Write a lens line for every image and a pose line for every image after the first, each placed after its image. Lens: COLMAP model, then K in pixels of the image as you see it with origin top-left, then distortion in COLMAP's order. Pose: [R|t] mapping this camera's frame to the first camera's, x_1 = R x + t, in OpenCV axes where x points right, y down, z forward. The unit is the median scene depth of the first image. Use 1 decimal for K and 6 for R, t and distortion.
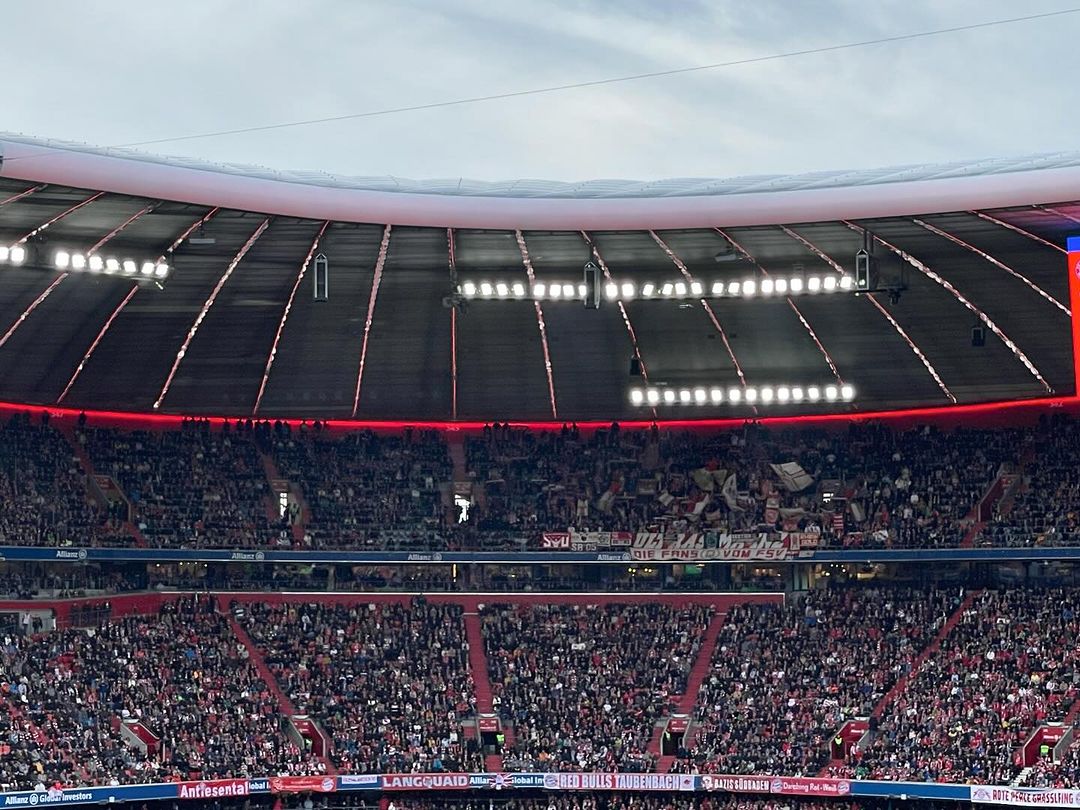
lens RADIAL K [[2984.6, 0, 539.0], [0, 2984.6, 362.3], [0, 0, 1]] dist [0.006531, 1.686841]
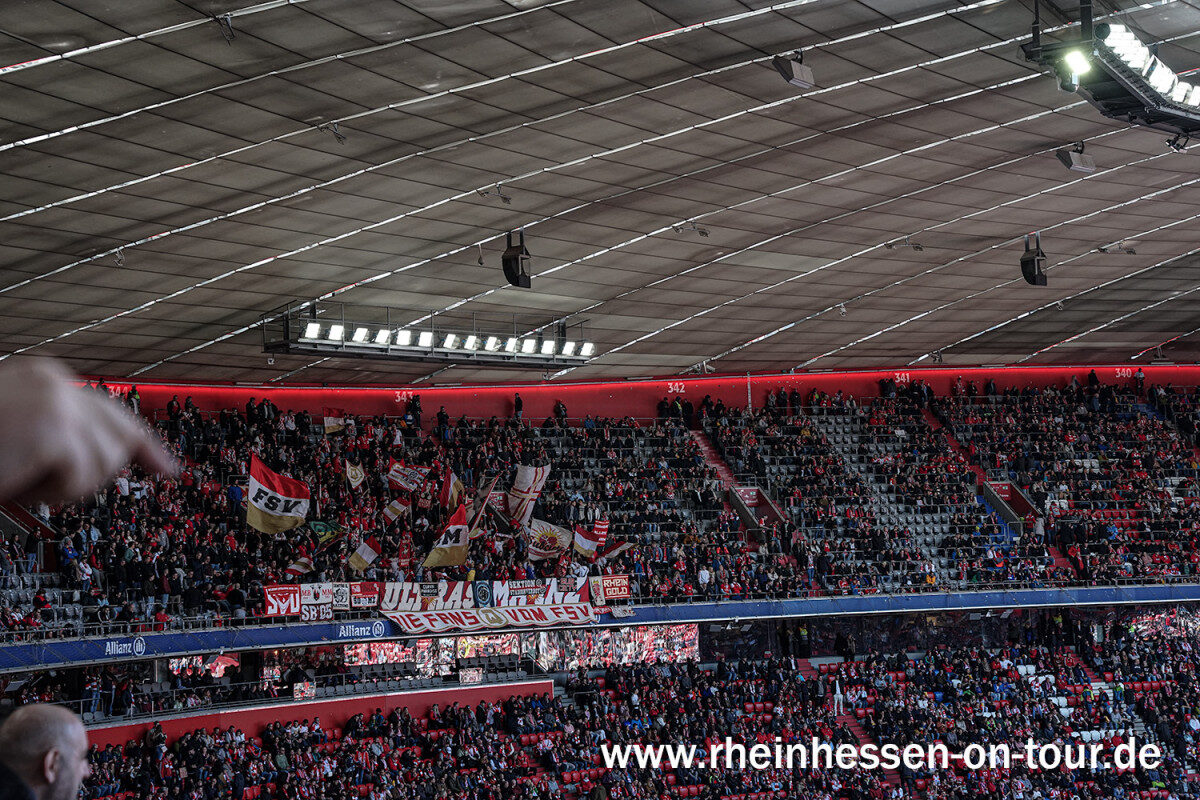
lens RADIAL K [[2277.3, 0, 600.0], [0, 2277.3, 400.0], [0, 0, 1]] dist [0.275083, 0.651500]
pose [[0.495402, 0.052513, 0.867075, -0.317401], [-0.031980, 0.998597, -0.042207, 0.041827], [-0.868075, -0.006819, 0.496386, 0.787197]]
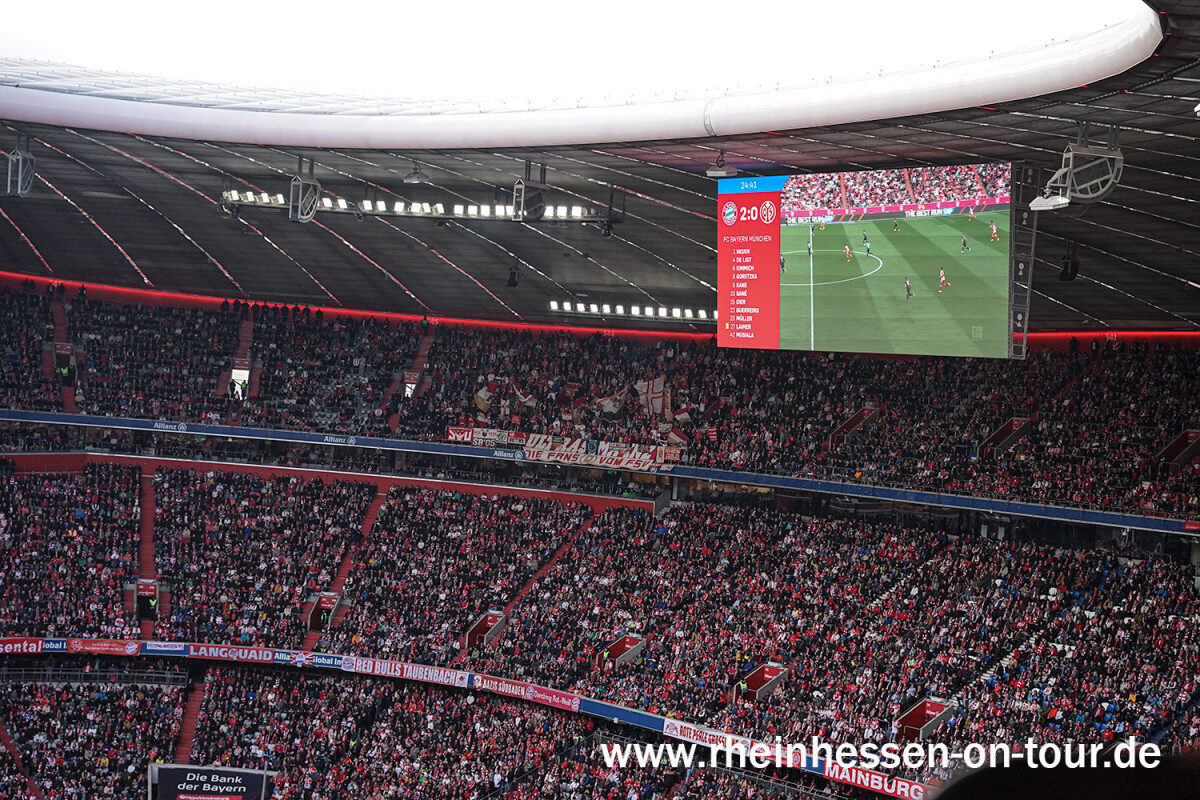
lens RADIAL K [[2277.3, 0, 600.0], [0, 2277.3, 400.0], [0, 0, 1]] dist [0.275083, 0.651500]
pose [[0.965353, 0.078740, -0.248785, 0.268029], [-0.060583, 0.994966, 0.079827, -0.022255], [0.253818, -0.061989, 0.965264, 0.225128]]
